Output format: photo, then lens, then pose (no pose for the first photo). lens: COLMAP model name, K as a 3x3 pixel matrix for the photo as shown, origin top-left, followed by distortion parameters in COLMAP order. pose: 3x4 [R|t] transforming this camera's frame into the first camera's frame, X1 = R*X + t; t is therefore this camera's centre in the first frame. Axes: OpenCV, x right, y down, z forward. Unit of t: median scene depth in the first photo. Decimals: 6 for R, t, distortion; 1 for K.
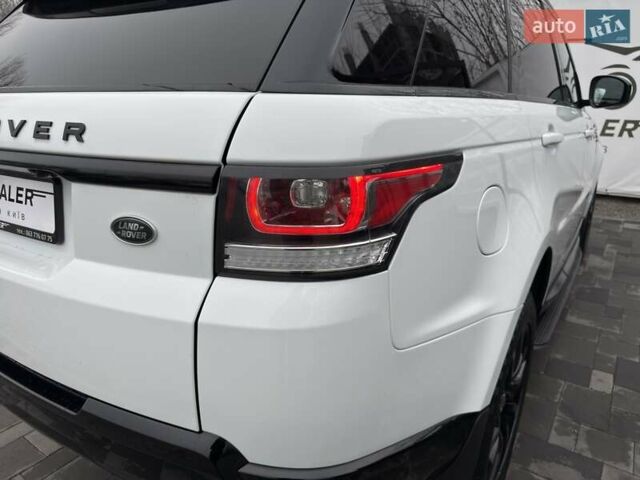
lens RADIAL K [[455.9, 0, 320.0], [0, 455.9, 240.0], [0, 0, 1]] dist [0.075690, -0.132433]
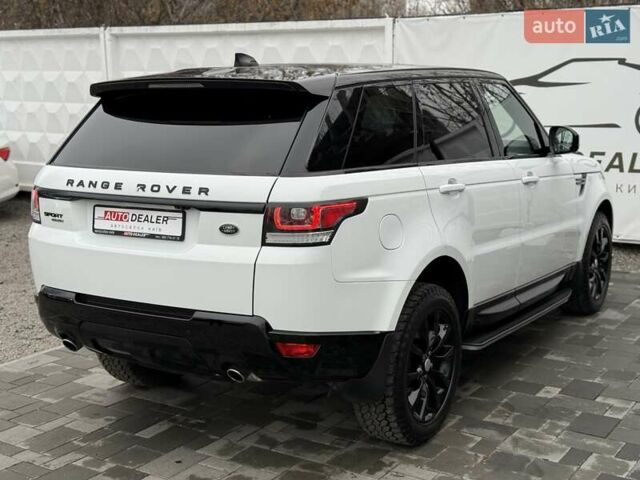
lens RADIAL K [[885.8, 0, 320.0], [0, 885.8, 240.0], [0, 0, 1]] dist [0.190436, -0.396357]
pose [[0.999692, -0.010025, 0.022715, -0.015438], [0.013129, 0.989936, -0.140906, 0.698202], [-0.021074, 0.141161, 0.989762, -3.661077]]
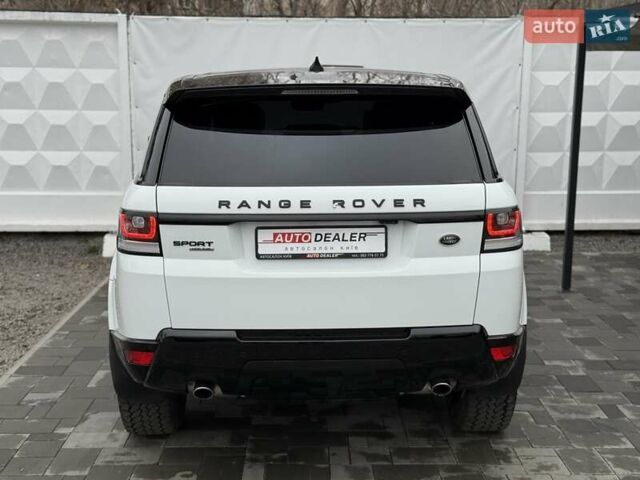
lens RADIAL K [[885.8, 0, 320.0], [0, 885.8, 240.0], [0, 0, 1]] dist [0.190436, -0.396357]
pose [[0.819934, -0.095534, 0.564431, -3.501390], [0.172178, 0.981478, -0.083996, 0.248416], [-0.545952, 0.166054, 0.821196, -2.421153]]
